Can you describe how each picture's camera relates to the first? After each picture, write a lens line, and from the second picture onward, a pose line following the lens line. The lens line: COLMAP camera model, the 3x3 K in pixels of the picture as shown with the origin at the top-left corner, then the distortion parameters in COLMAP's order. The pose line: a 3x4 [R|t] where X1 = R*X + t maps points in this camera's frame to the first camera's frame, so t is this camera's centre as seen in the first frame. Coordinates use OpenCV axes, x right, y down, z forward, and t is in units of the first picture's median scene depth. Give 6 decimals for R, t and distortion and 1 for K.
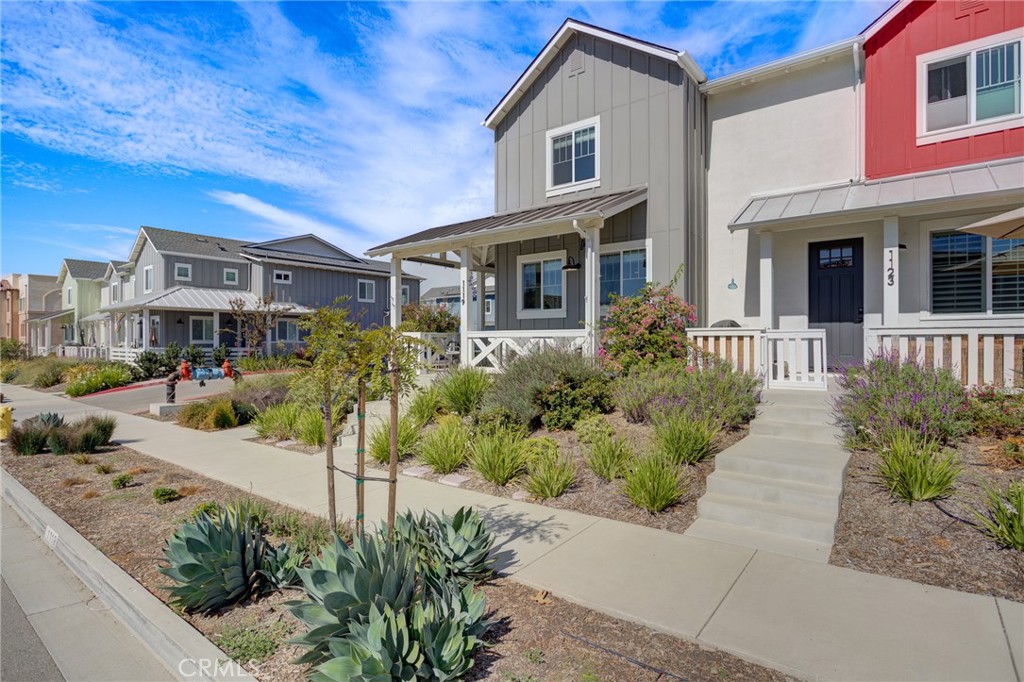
lens RADIAL K [[507.1, 0, 510.2], [0, 507.1, 336.8], [0, 0, 1]] dist [-0.005938, -0.000260]
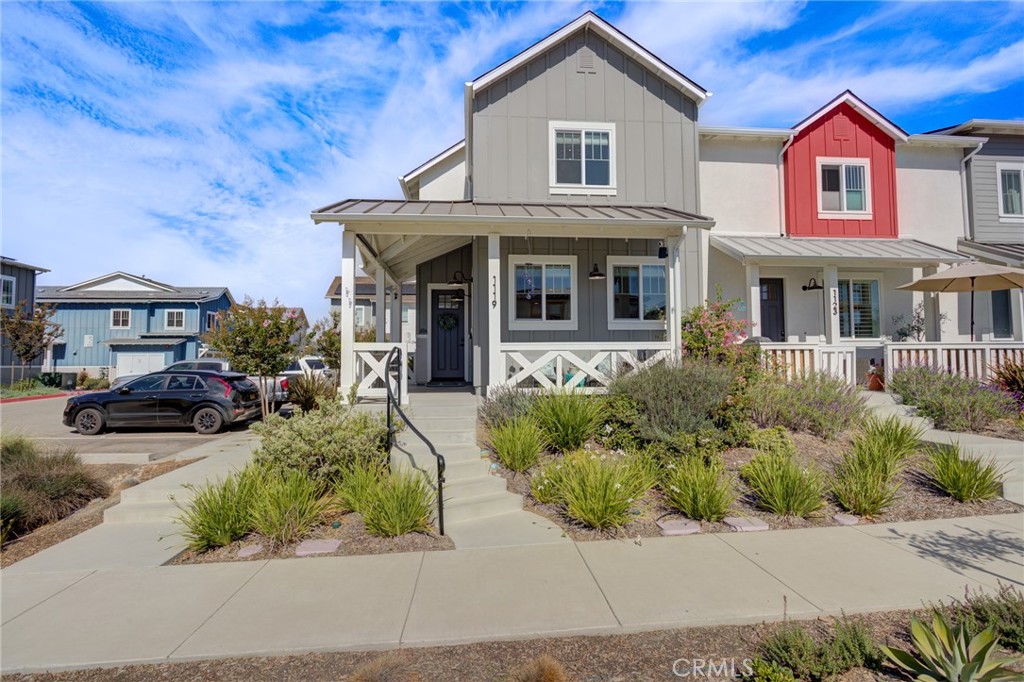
lens RADIAL K [[507.1, 0, 510.2], [0, 507.1, 336.8], [0, 0, 1]] dist [-0.005938, -0.000260]
pose [[0.728021, 0.034578, 0.684682, -0.613402], [0.001697, 0.998633, -0.052237, 0.021070], [-0.685553, 0.039192, 0.726967, 0.443603]]
